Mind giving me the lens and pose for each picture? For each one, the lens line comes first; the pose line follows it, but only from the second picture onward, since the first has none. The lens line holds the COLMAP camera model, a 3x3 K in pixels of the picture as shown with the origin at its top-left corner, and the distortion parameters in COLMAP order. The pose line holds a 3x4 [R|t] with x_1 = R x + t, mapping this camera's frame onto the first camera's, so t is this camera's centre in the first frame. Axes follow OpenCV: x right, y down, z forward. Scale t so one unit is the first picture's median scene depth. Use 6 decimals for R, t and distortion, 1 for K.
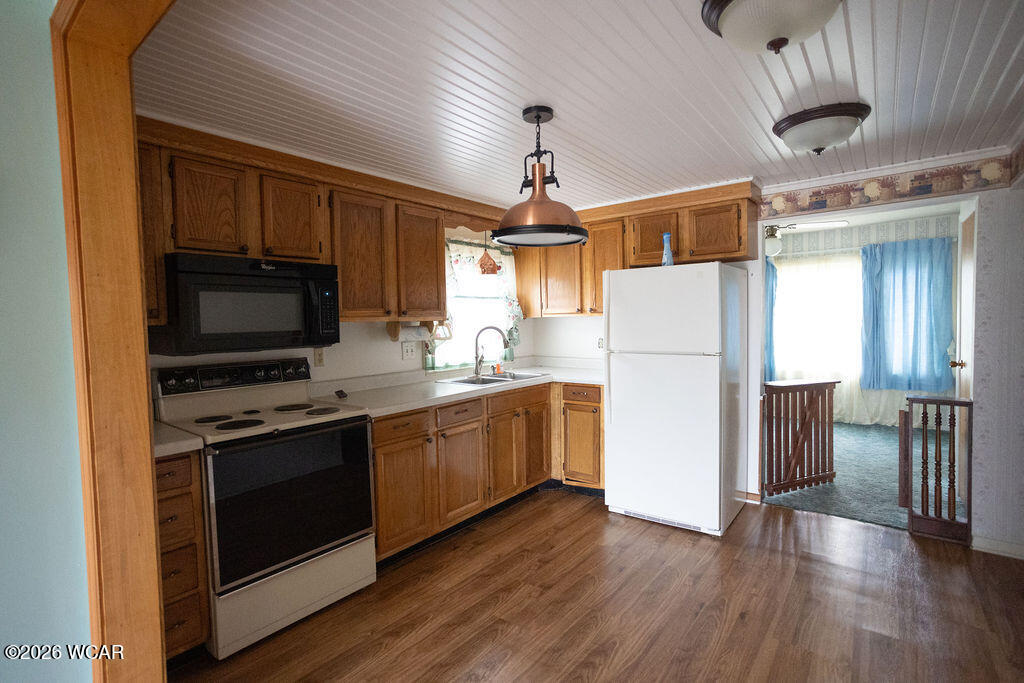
lens RADIAL K [[487.6, 0, 503.2], [0, 487.6, 343.9], [0, 0, 1]] dist [-0.006086, 0.000575]
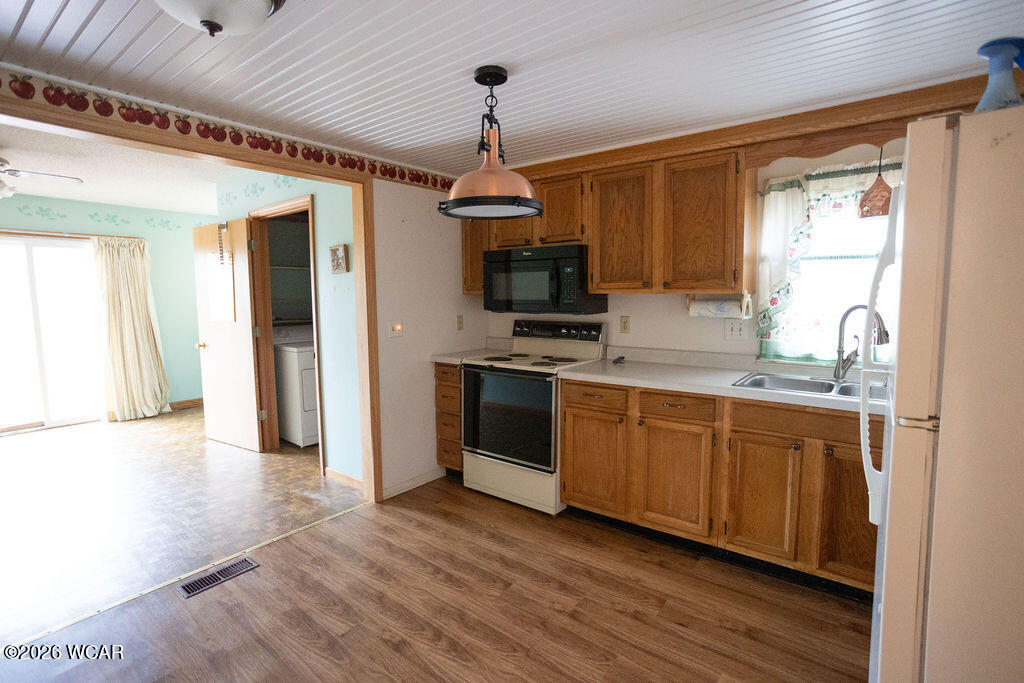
lens RADIAL K [[487.6, 0, 509.1], [0, 487.6, 339.4], [0, 0, 1]] dist [-0.006086, 0.000575]
pose [[0.037420, 0.117148, -0.992409, 0.961172], [-0.043713, 0.992346, 0.115493, -0.074814], [0.998343, 0.039059, 0.042255, 0.924659]]
